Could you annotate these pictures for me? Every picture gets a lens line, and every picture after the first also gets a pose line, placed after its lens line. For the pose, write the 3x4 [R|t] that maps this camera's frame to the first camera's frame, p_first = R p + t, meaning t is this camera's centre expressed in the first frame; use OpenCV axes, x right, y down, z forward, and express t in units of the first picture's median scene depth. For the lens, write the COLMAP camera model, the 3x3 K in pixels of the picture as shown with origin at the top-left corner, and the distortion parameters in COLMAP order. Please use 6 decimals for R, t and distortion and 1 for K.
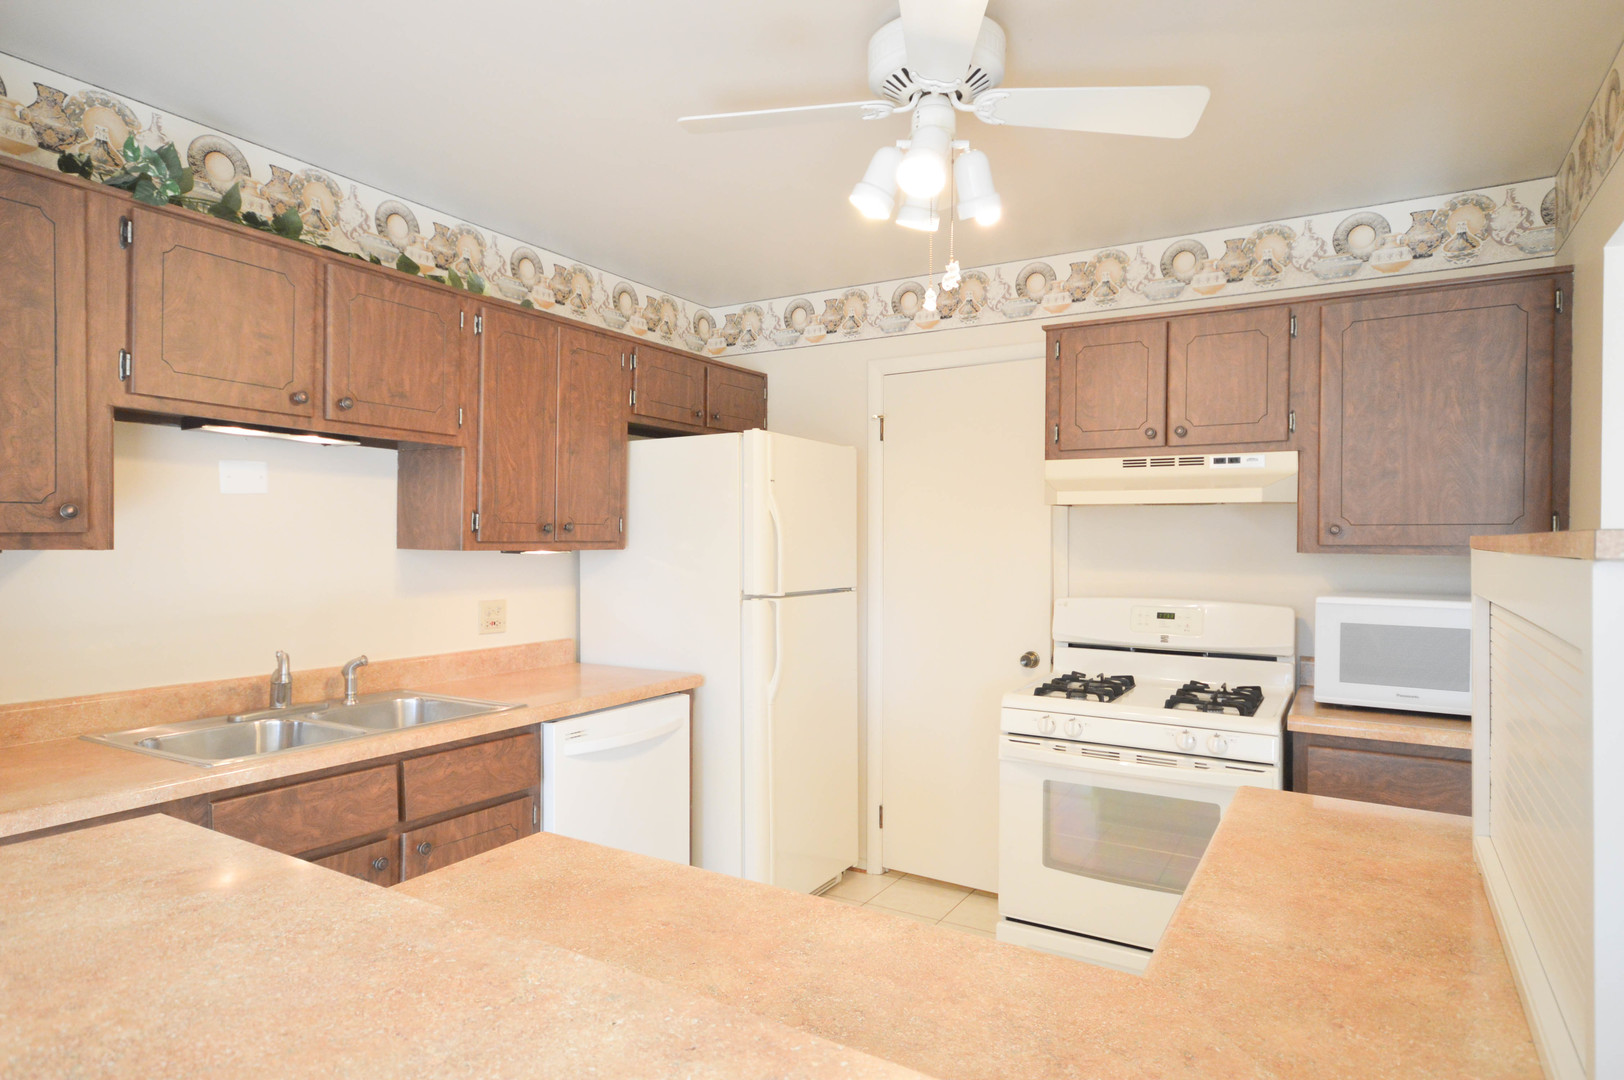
lens RADIAL K [[932.3, 0, 802.5], [0, 932.3, 544.1], [0, 0, 1]] dist [0.016818, 0.004463]
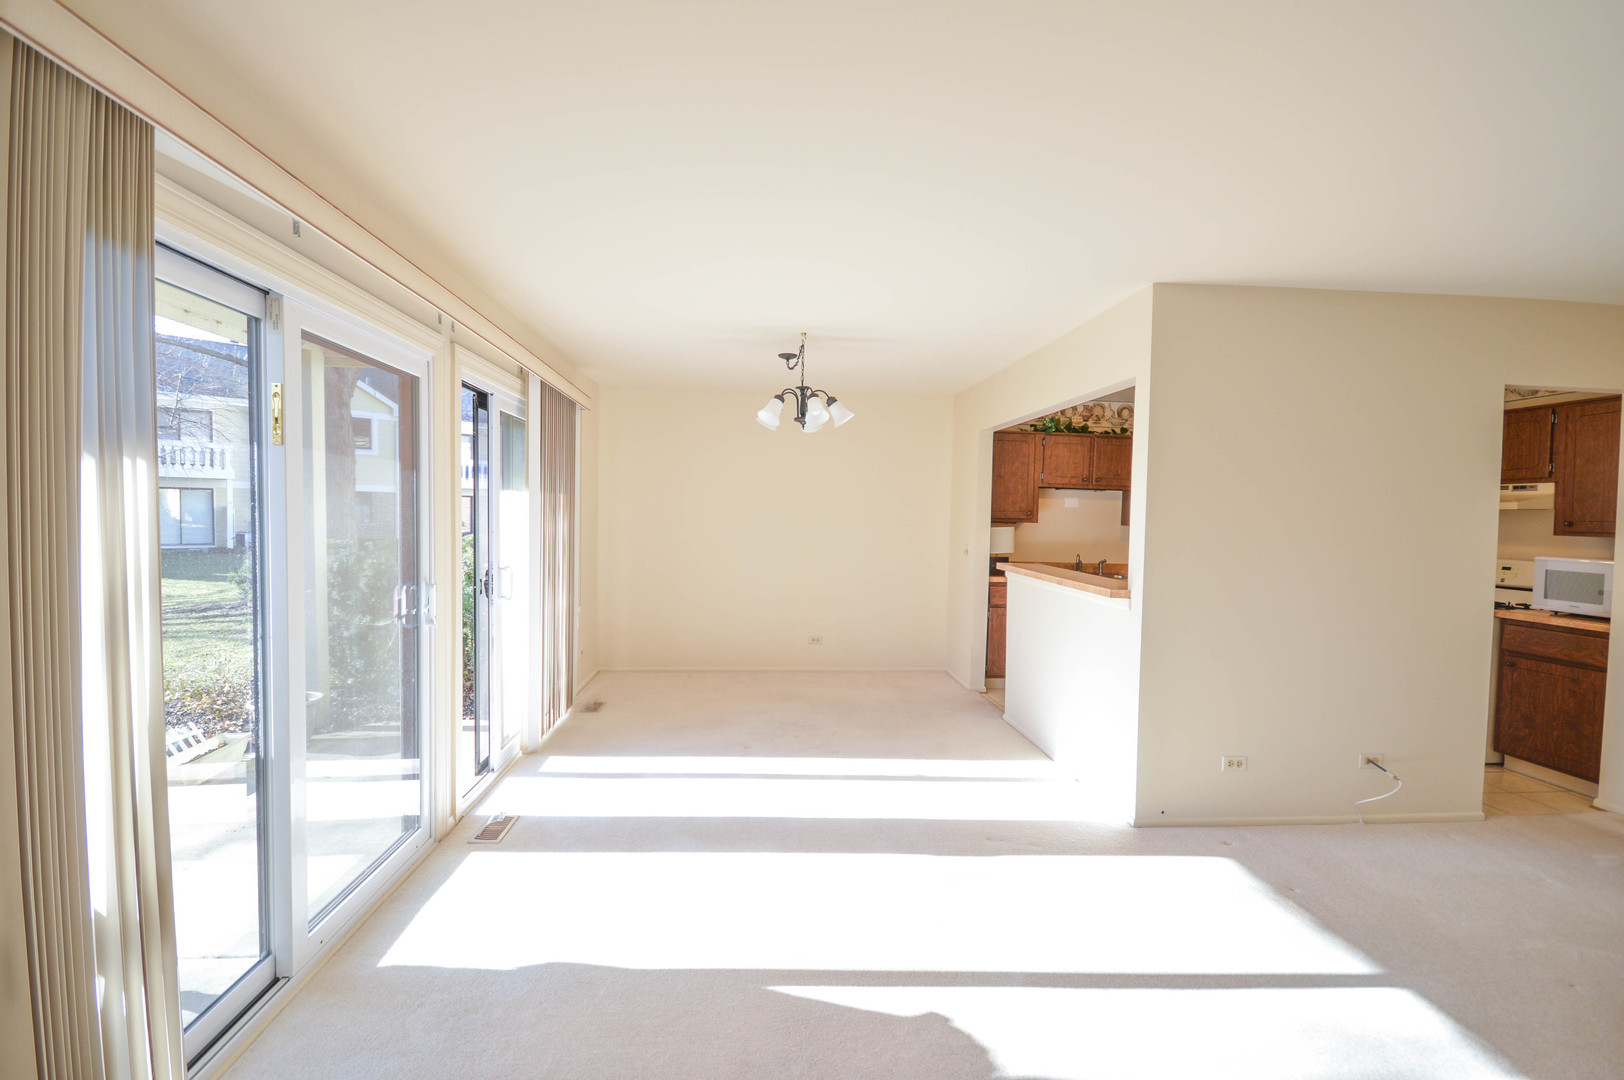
lens RADIAL K [[741.2, 0, 804.9], [0, 741.2, 542.5], [0, 0, 1]] dist [0.000380, -0.000157]
pose [[0.585073, 0.036687, -0.810150, 0.864049], [-0.023340, 0.999324, 0.028398, 0.016519], [0.810645, 0.002294, 0.585534, -1.143277]]
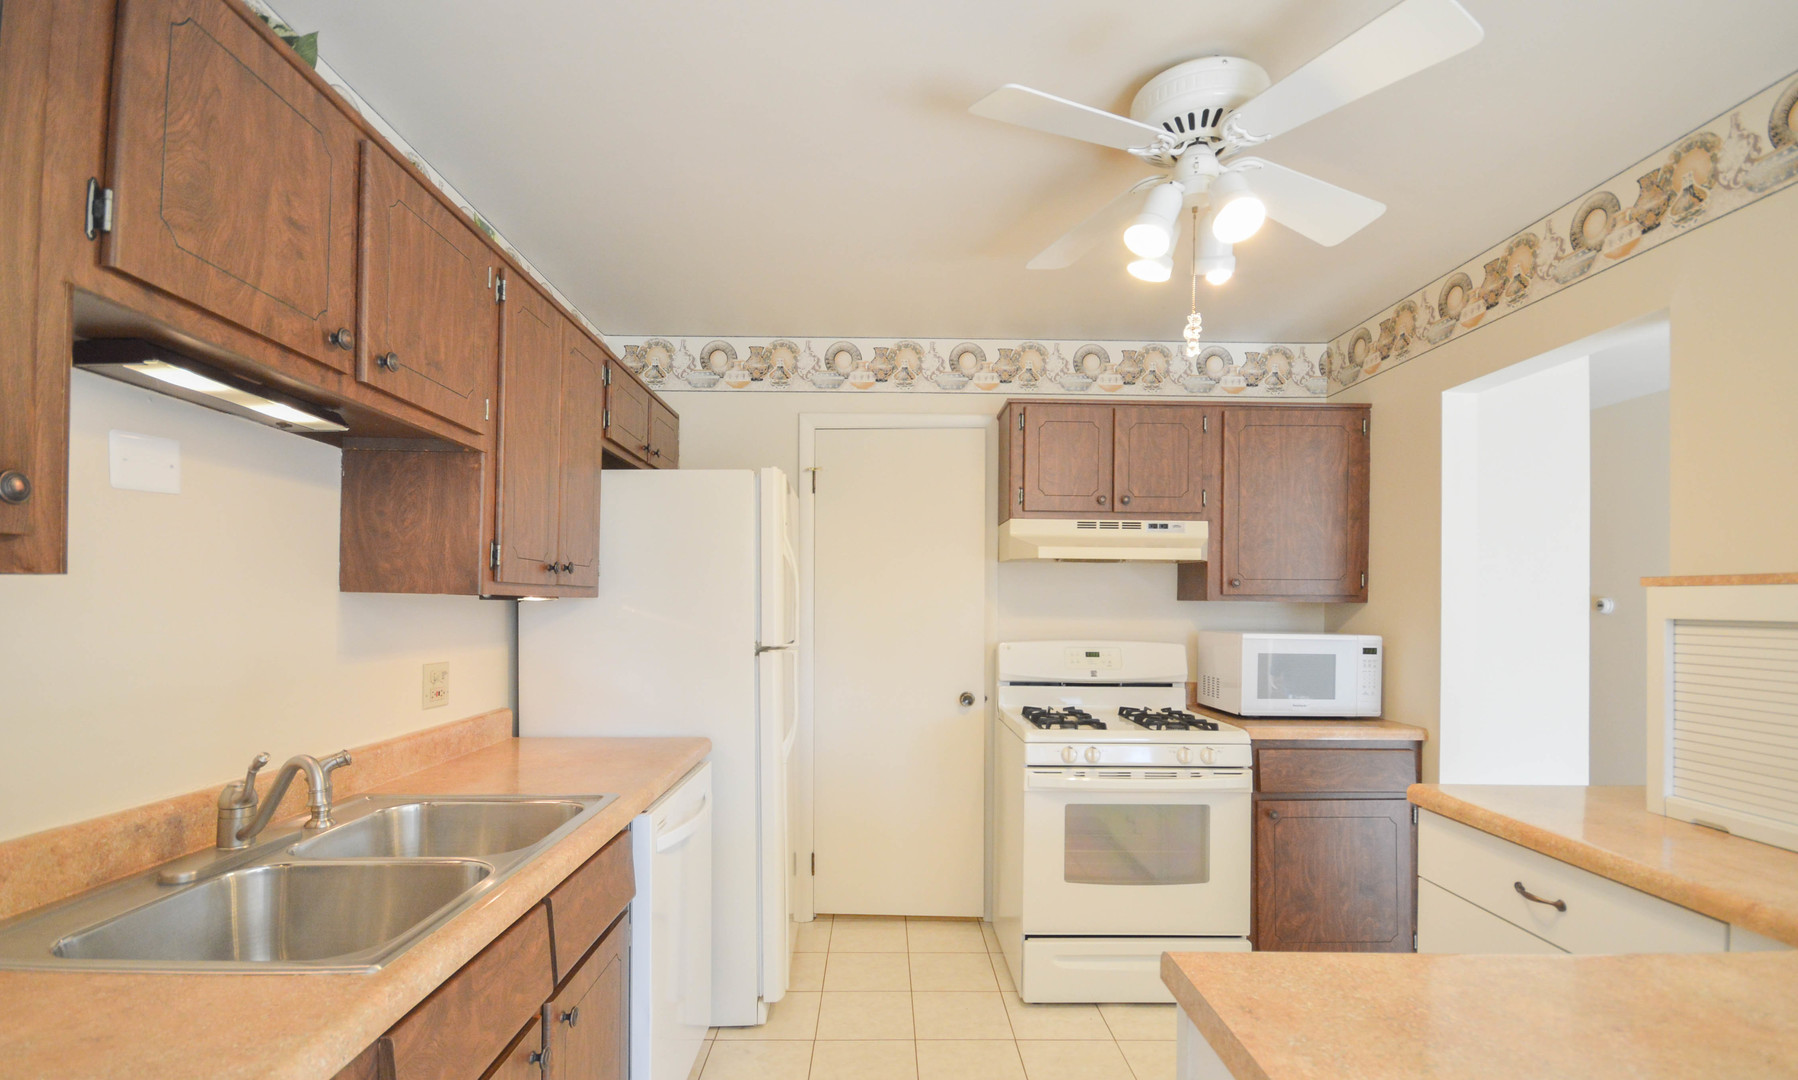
lens RADIAL K [[799.5, 0, 896.5], [0, 799.5, 602.2], [0, 0, 1]] dist [-0.004583, -0.003410]
pose [[0.850330, 0.001721, 0.526248, -0.407505], [0.000642, 0.999991, -0.004307, 0.015932], [-0.526250, 0.004000, 0.850320, 0.294414]]
